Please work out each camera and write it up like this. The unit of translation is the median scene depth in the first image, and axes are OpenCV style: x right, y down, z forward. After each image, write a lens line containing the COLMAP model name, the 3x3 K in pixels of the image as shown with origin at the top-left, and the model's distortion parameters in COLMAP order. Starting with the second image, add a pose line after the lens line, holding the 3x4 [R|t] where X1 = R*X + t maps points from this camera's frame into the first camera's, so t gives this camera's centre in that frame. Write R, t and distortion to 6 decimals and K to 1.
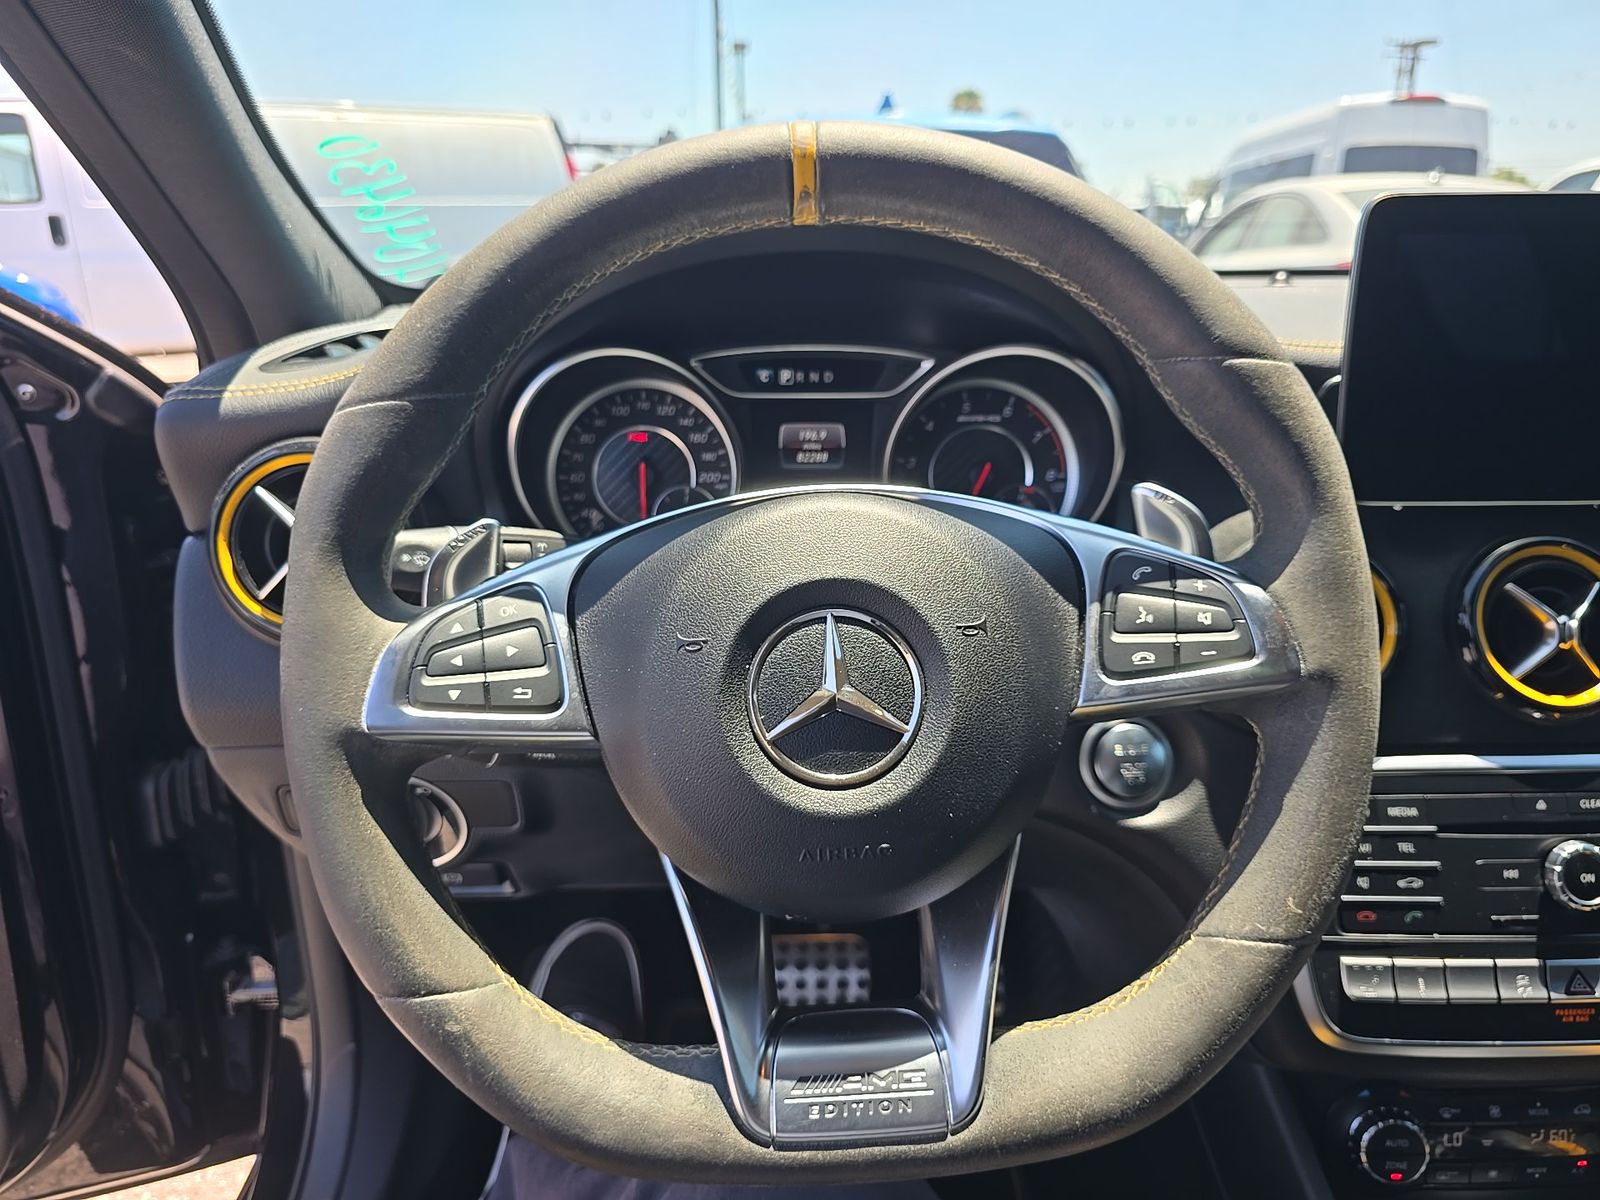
lens RADIAL K [[1100.4, 0, 801.6], [0, 1100.4, 566.3], [0, 0, 1]] dist [0.040057, -0.039430]
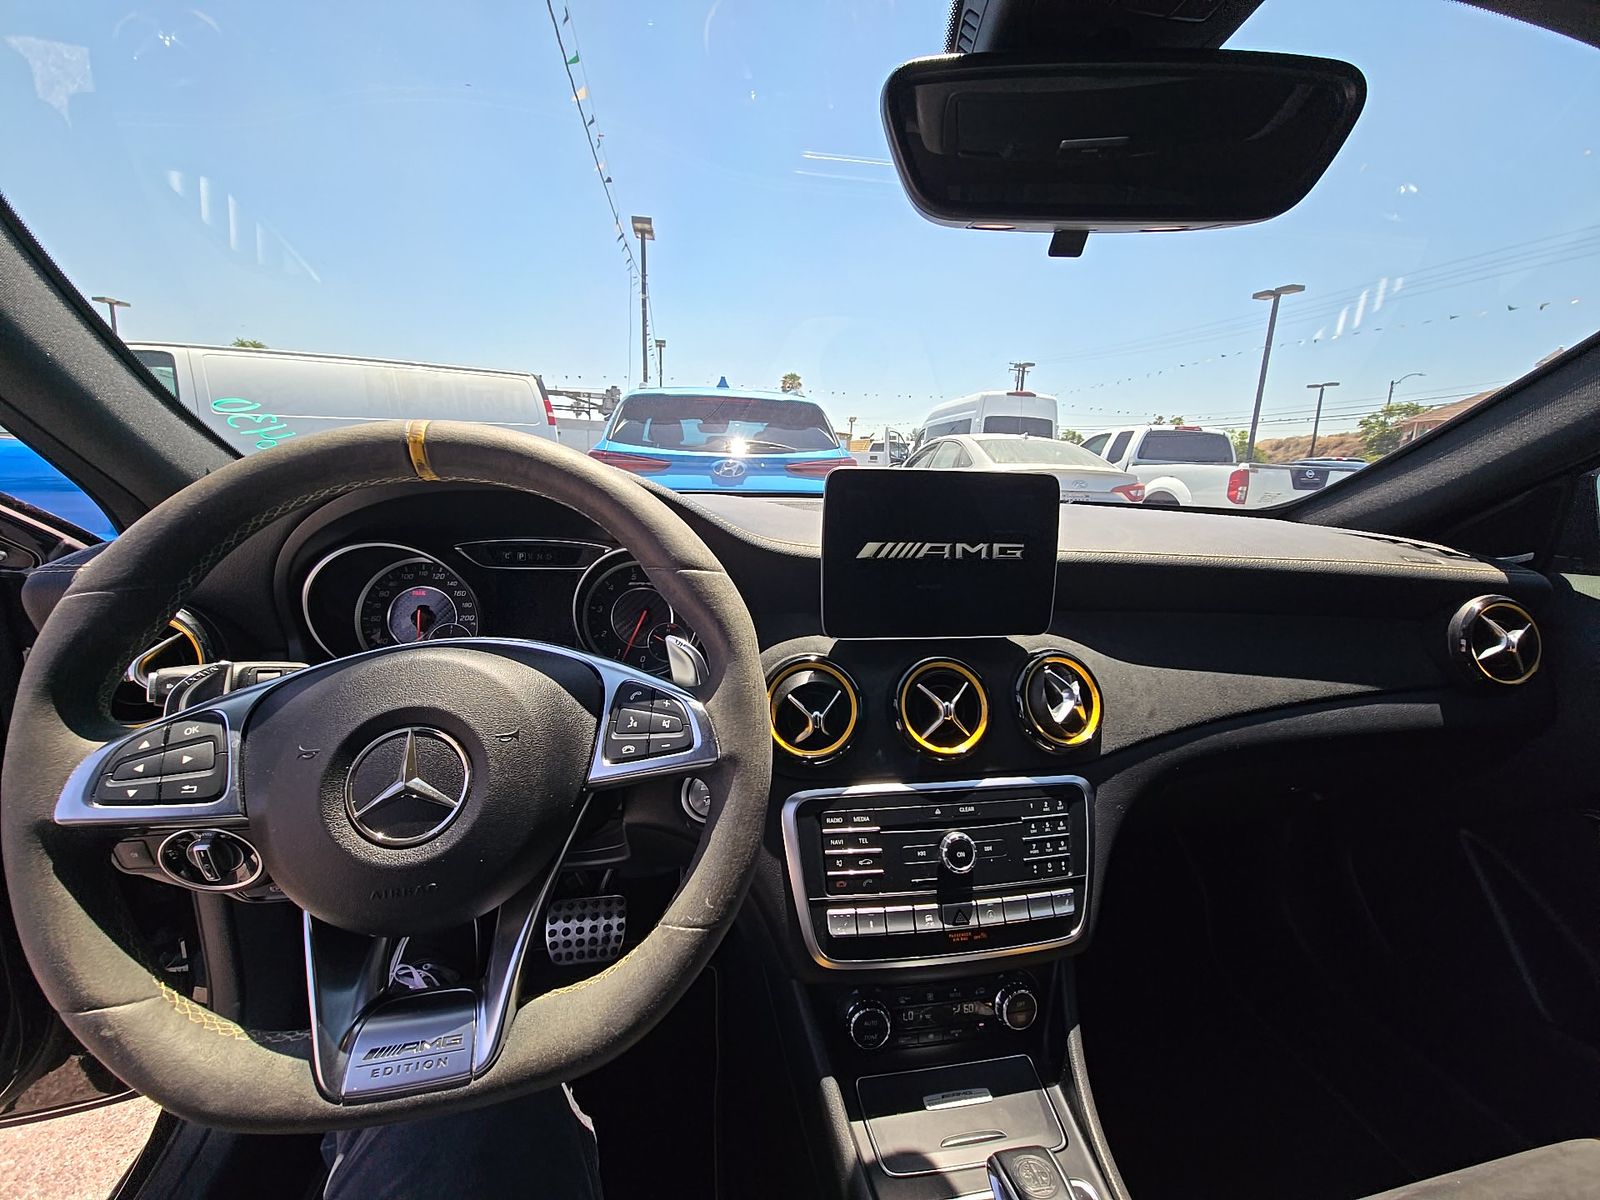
lens RADIAL K [[644.4, 0, 799.4], [0, 644.4, 582.6], [0, 0, 1]] dist [0.030602, -0.013758]
pose [[0.988325, 0.009378, 0.152071, 0.292957], [0.004303, 0.995988, -0.089383, -0.054670], [-0.152299, 0.088994, 0.984320, -0.003895]]
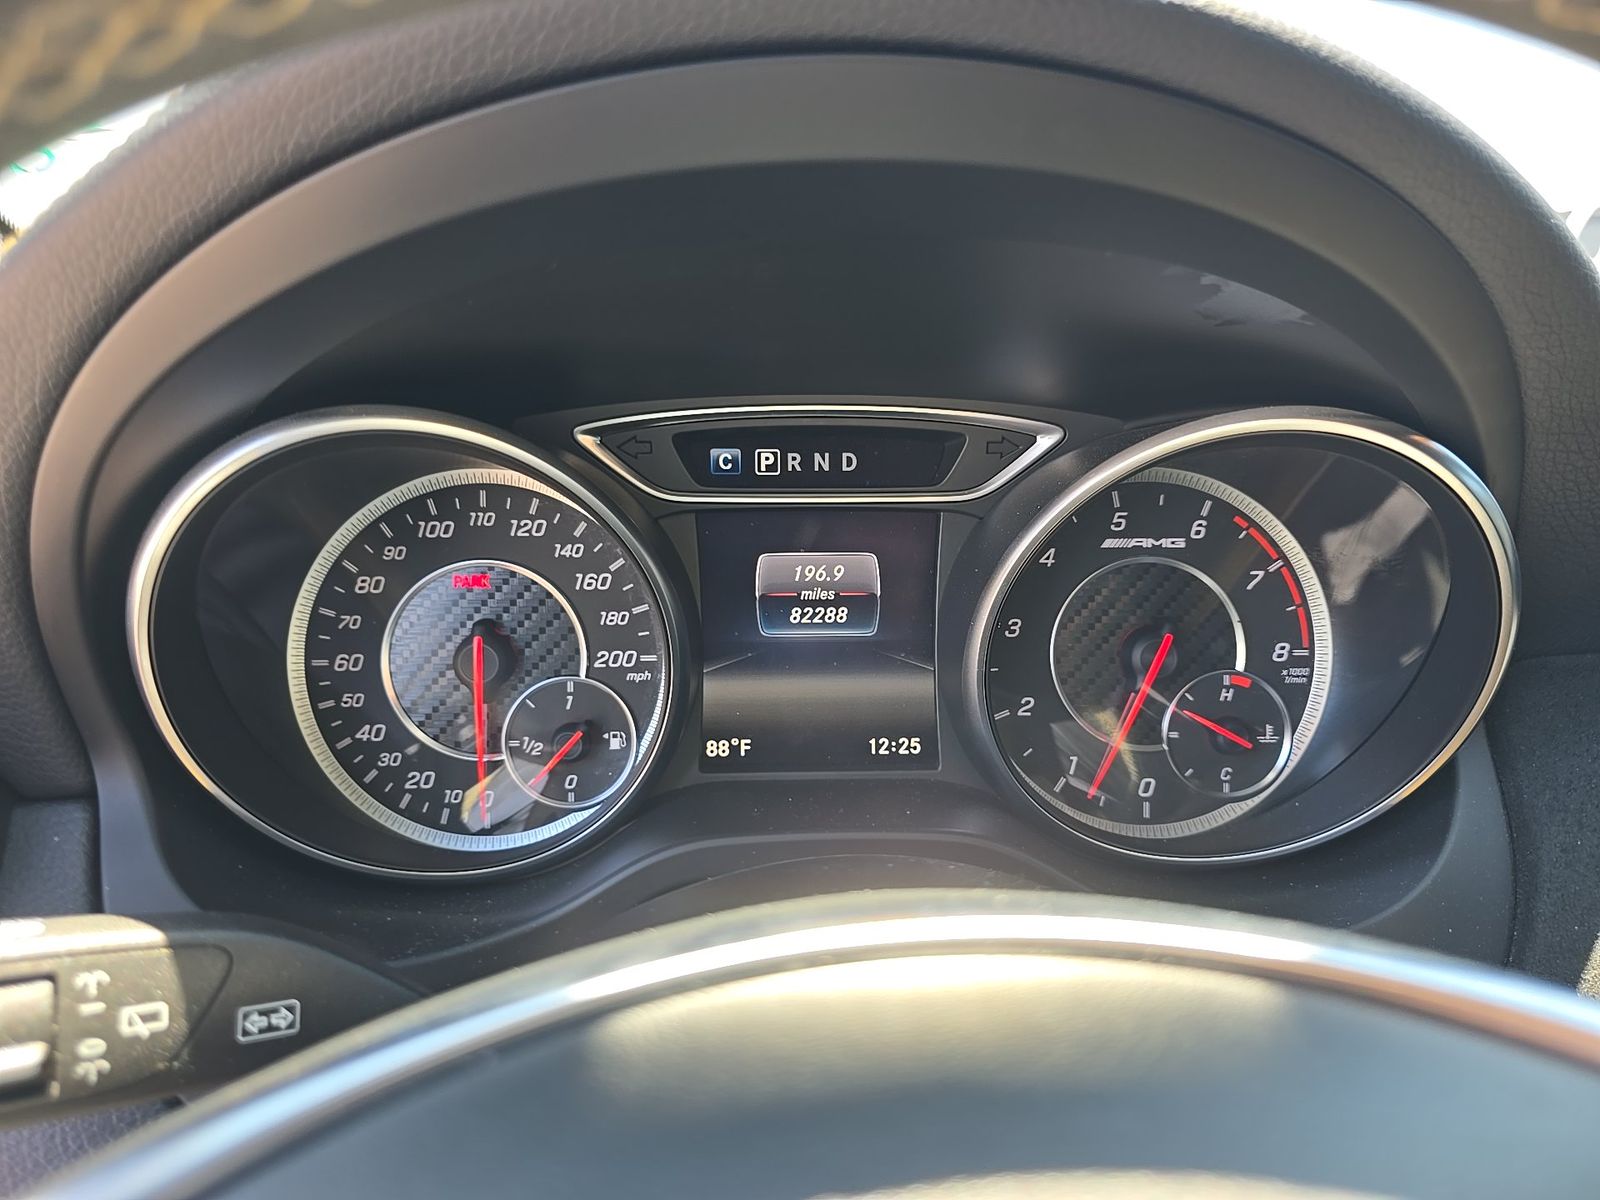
lens RADIAL K [[1100.4, 0, 801.6], [0, 1100.4, 566.3], [0, 0, 1]] dist [0.040057, -0.039430]
pose [[0.999579, -0.002160, 0.028940, -0.015222], [0.002869, 0.999696, -0.024483, -0.131103], [-0.028878, 0.024556, 0.999281, 0.579733]]
